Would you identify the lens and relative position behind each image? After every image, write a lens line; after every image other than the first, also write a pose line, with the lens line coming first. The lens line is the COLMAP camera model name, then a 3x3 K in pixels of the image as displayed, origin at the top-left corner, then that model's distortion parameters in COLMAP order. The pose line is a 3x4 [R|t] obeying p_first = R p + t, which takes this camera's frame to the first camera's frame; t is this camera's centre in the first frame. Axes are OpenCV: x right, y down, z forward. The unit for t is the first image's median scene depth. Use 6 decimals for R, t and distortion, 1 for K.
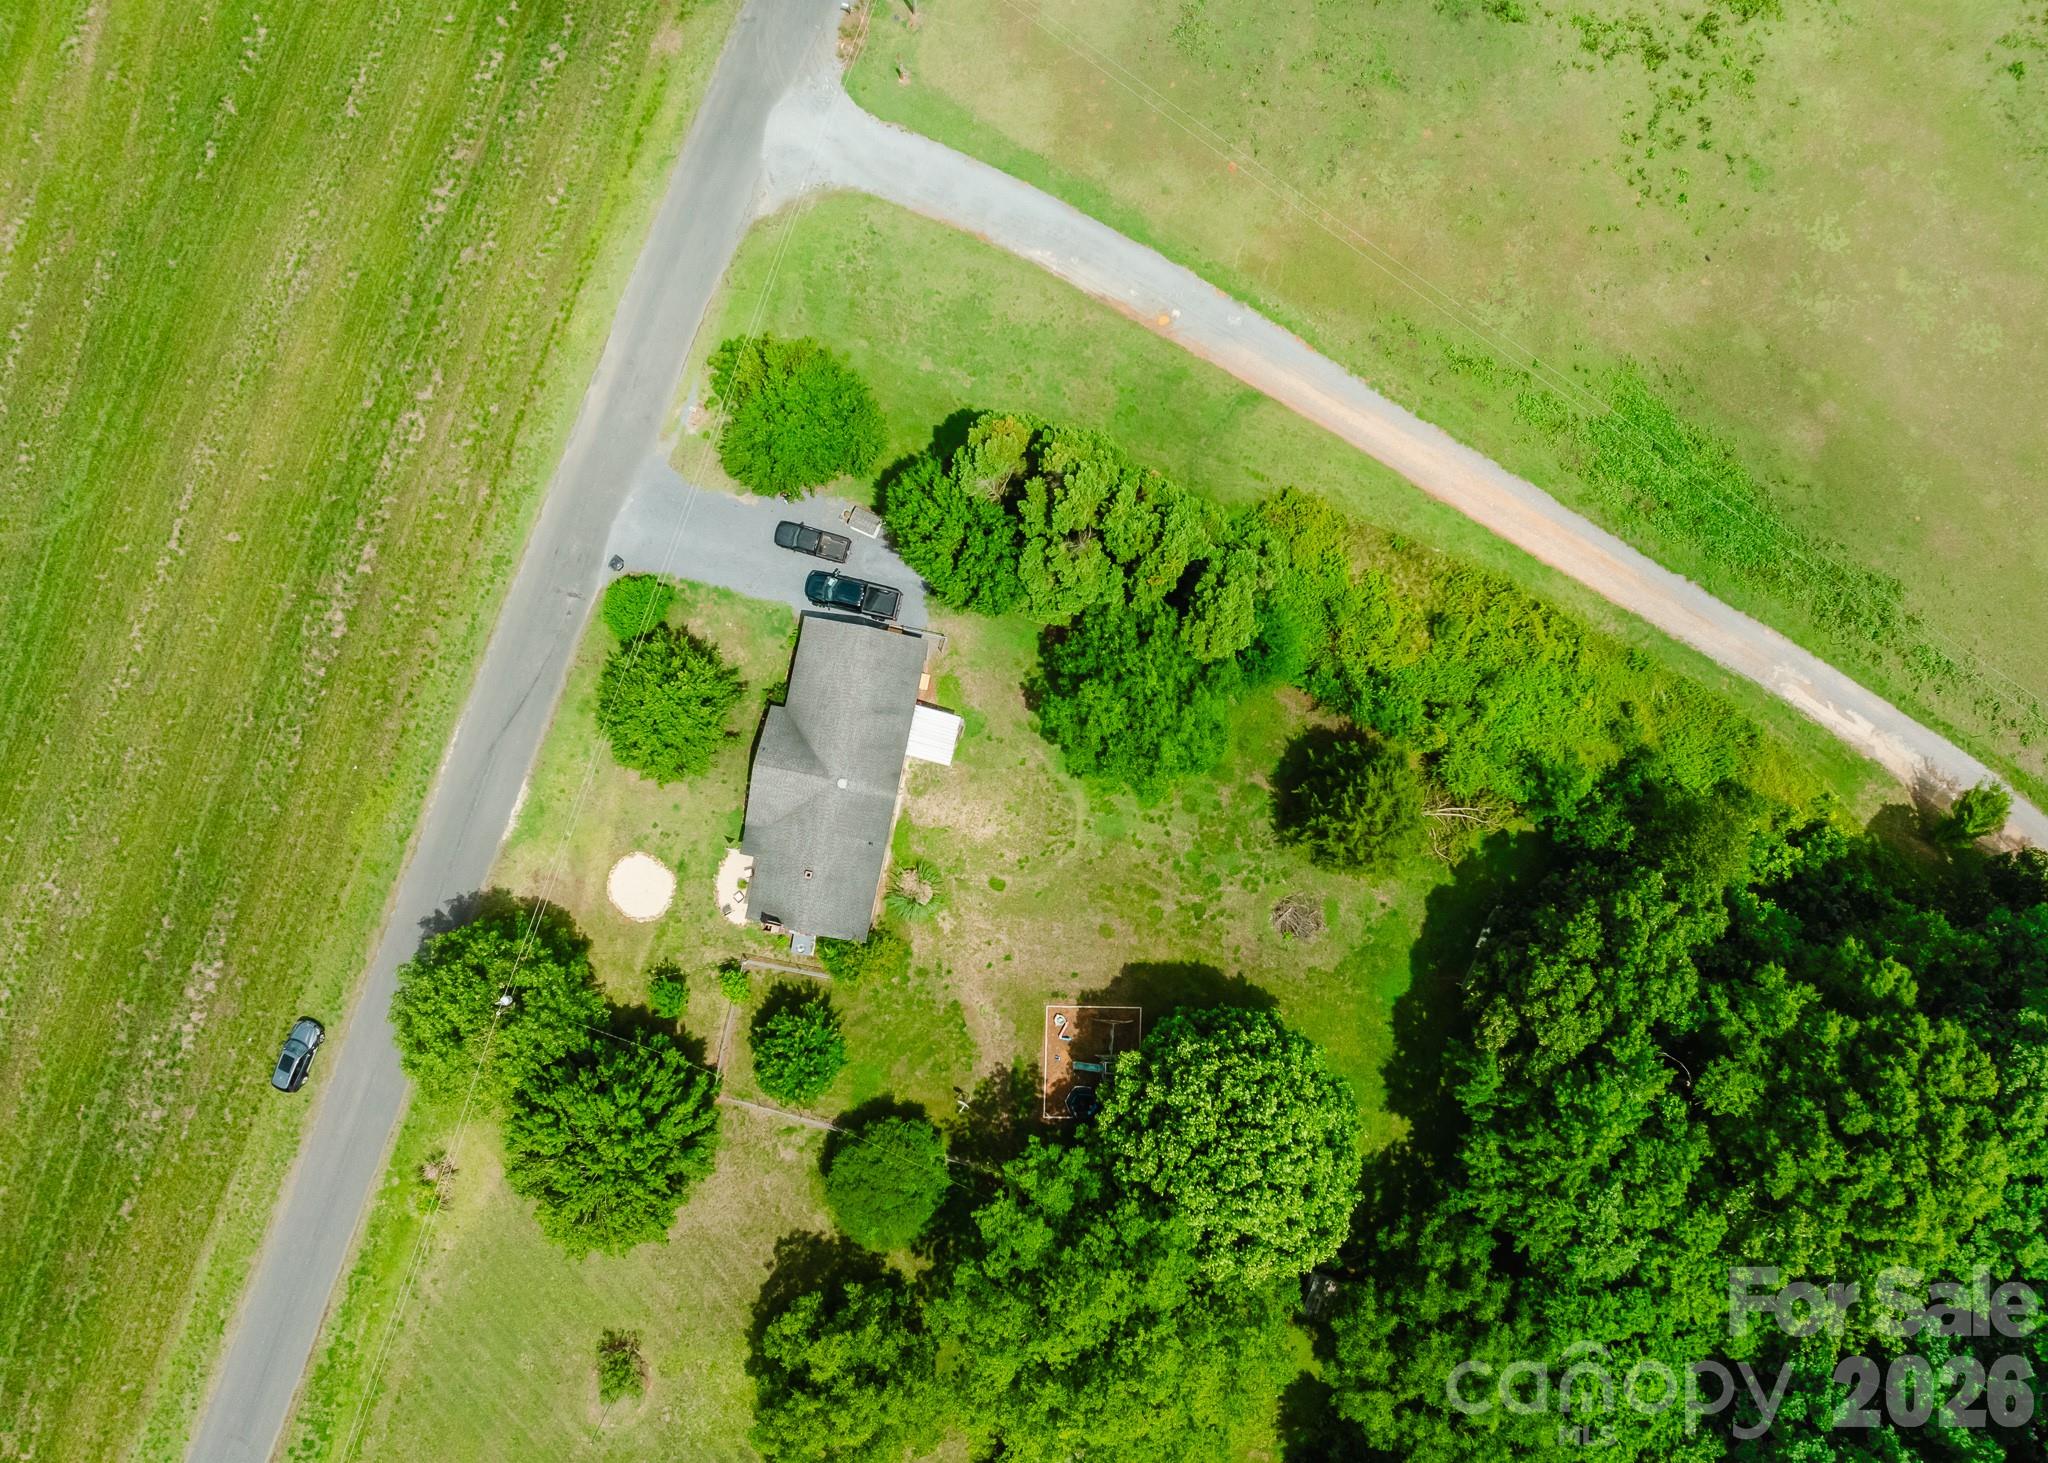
lens RADIAL K [[1490.0, 0, 1024.0], [0, 1490.0, 731.5], [0, 0, 1]] dist [-0.043122, 0.006284]
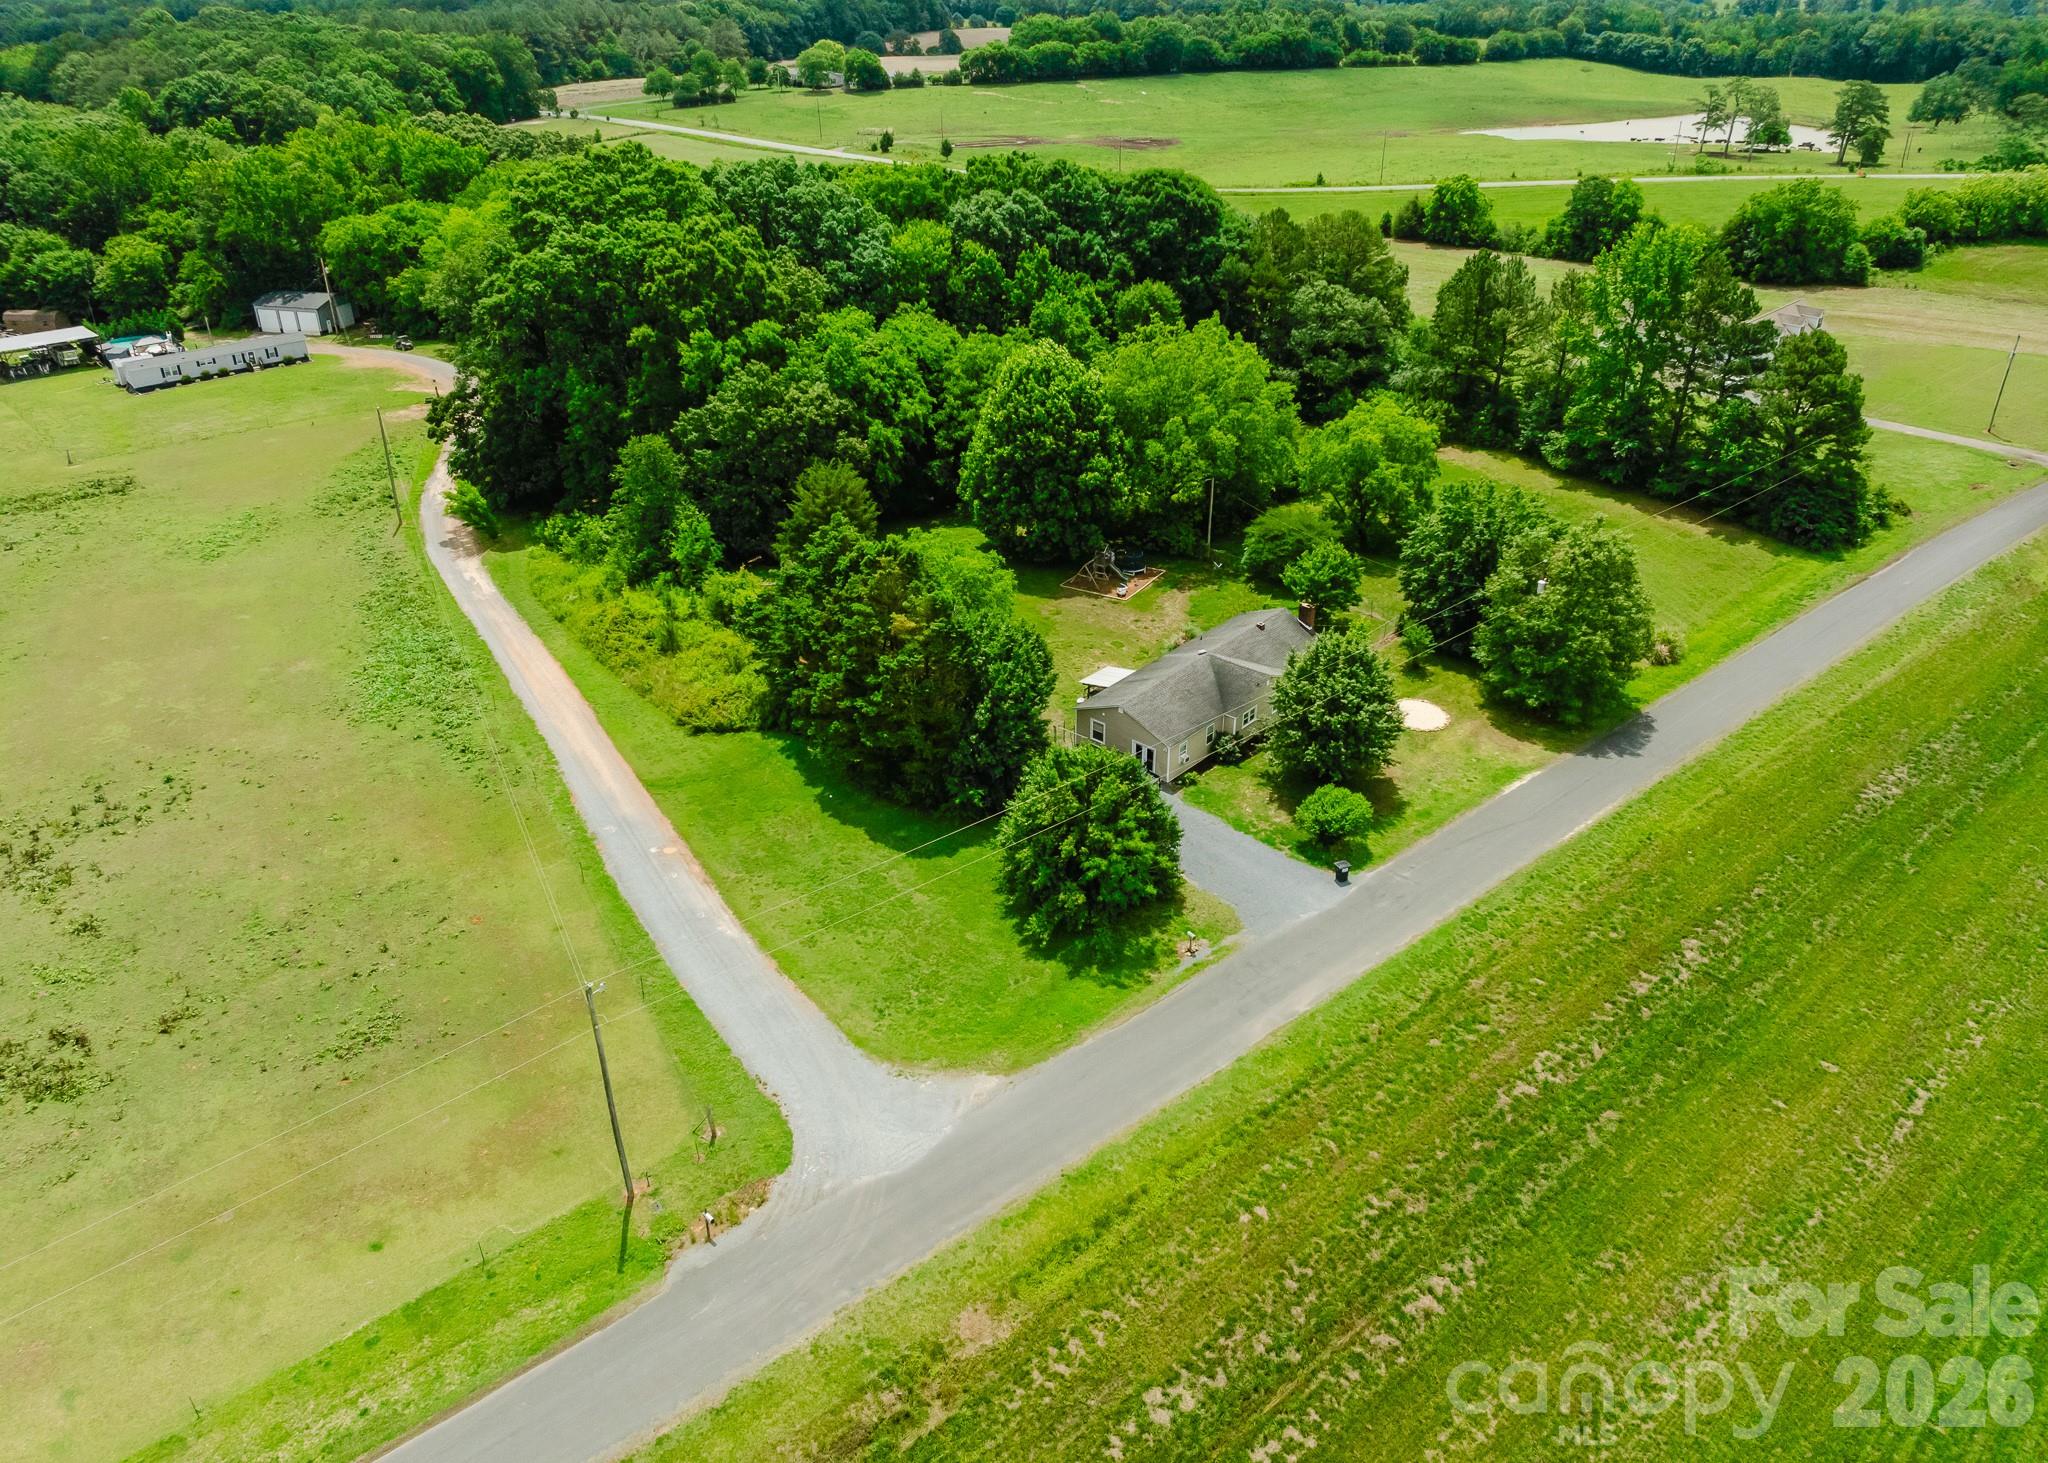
lens RADIAL K [[1490.0, 0, 1024.0], [0, 1490.0, 731.5], [0, 0, 1]] dist [-0.043122, 0.006284]
pose [[-0.867745, -0.245069, 0.432388, -0.461789], [0.495677, -0.363057, 0.788983, -0.853749], [-0.036374, 0.898961, 0.436515, 0.537700]]
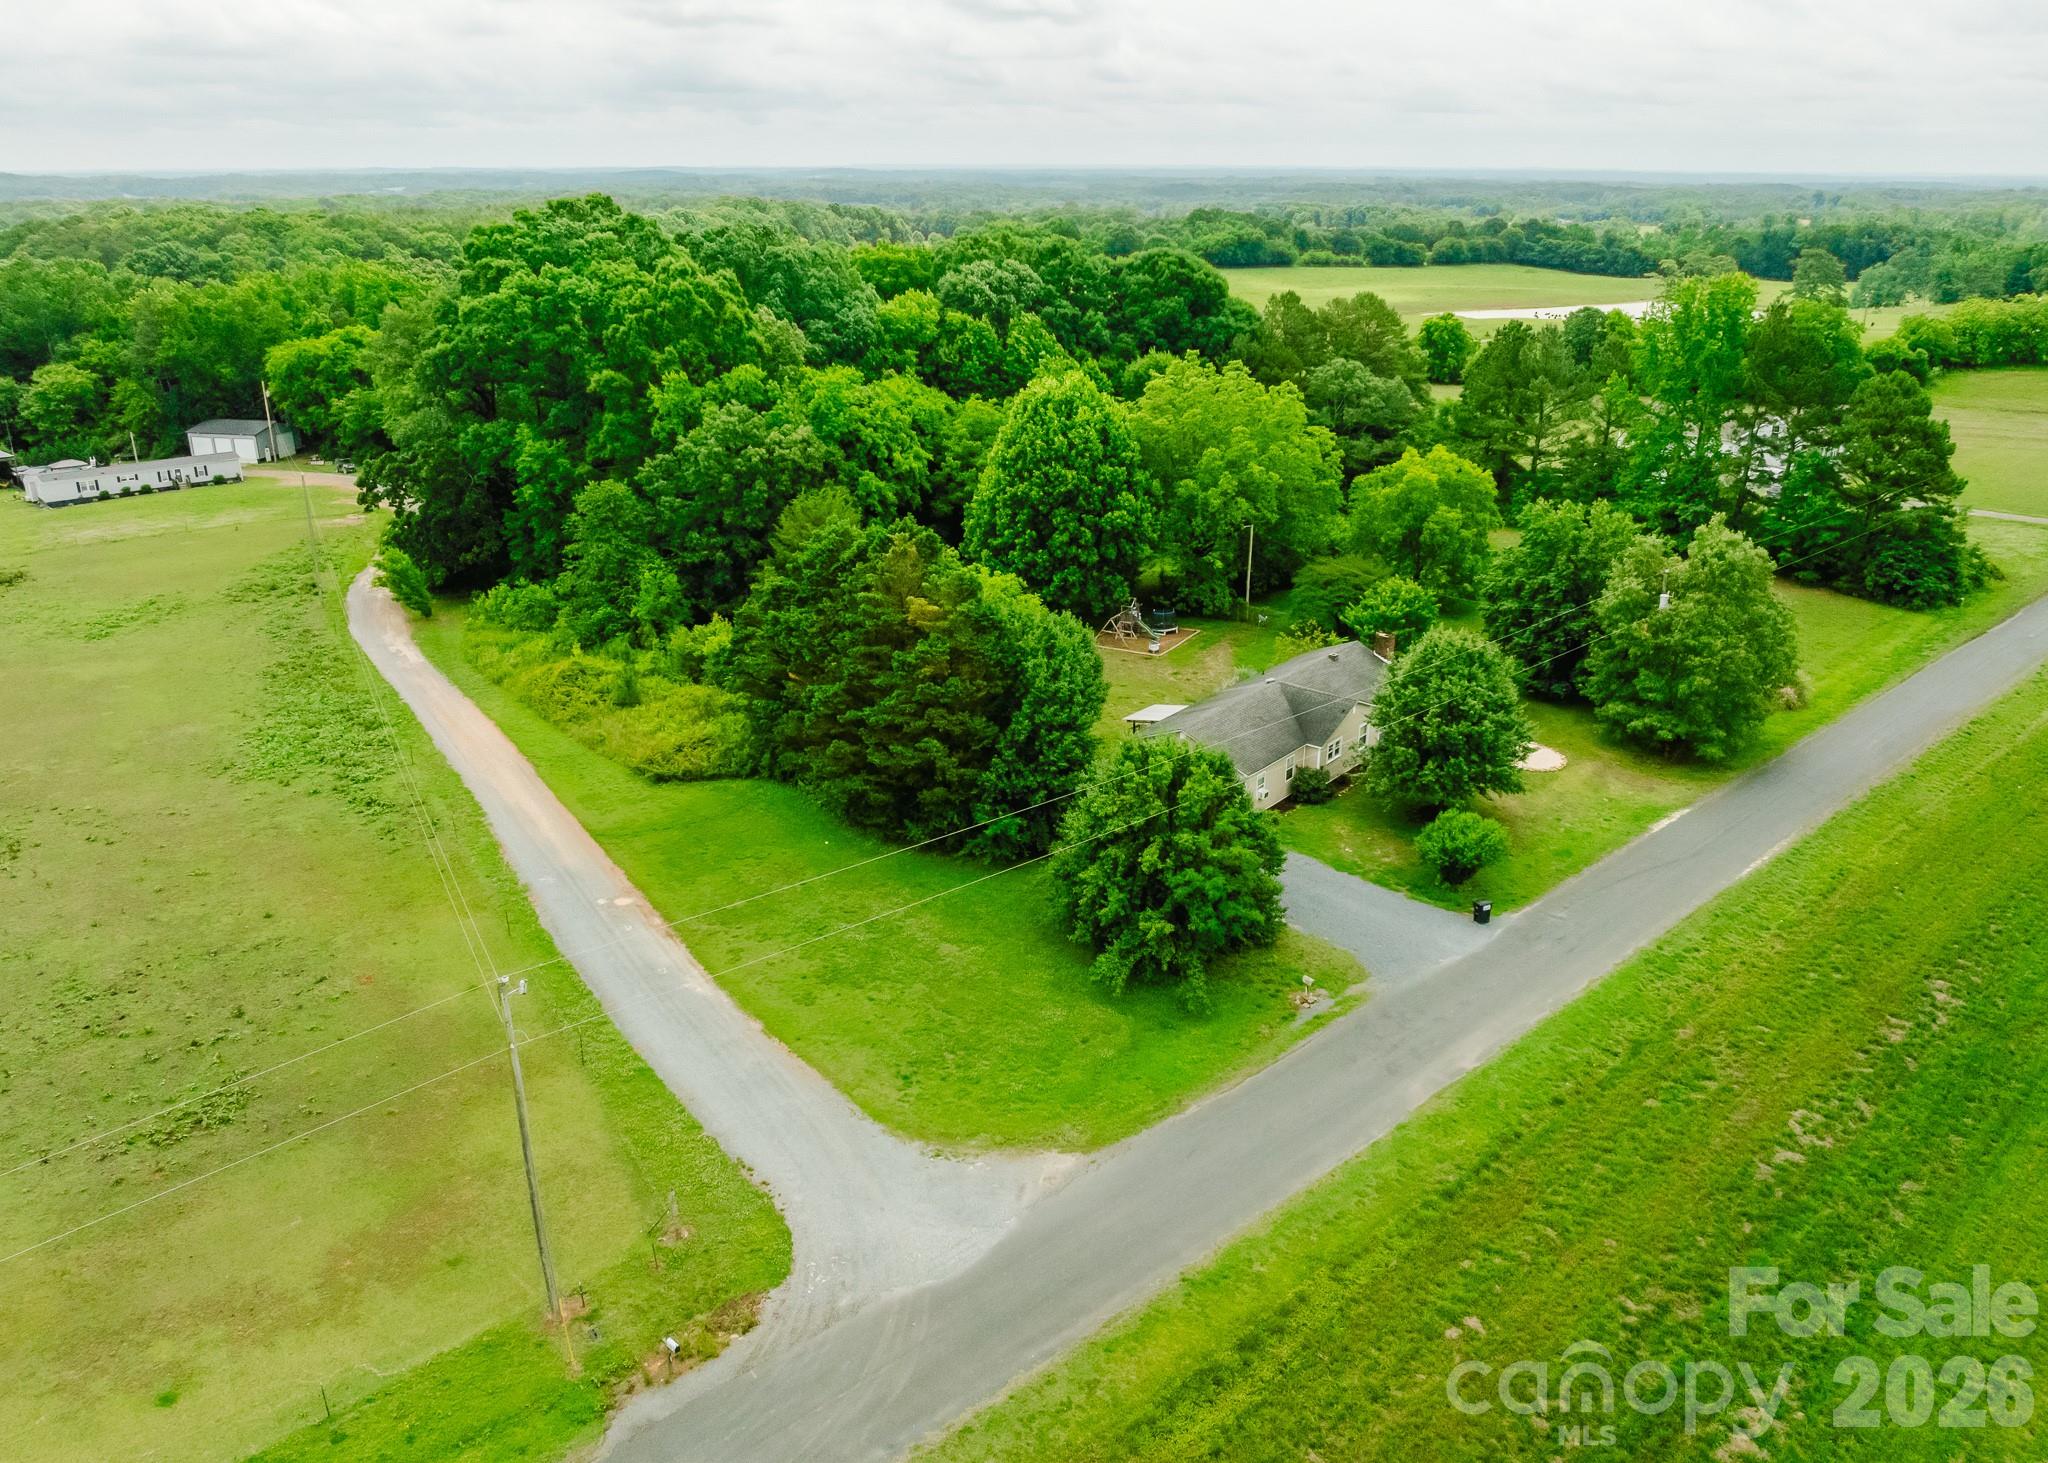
lens RADIAL K [[1499.5, 0, 1025.1], [0, 1499.5, 719.1], [0, 0, 1]] dist [-0.058351, 0.031093]
pose [[-0.883326, -0.169059, 0.437212, -0.367380], [0.467201, -0.241535, 0.850520, -0.767839], [-0.038186, 0.955552, 0.292339, 0.705636]]
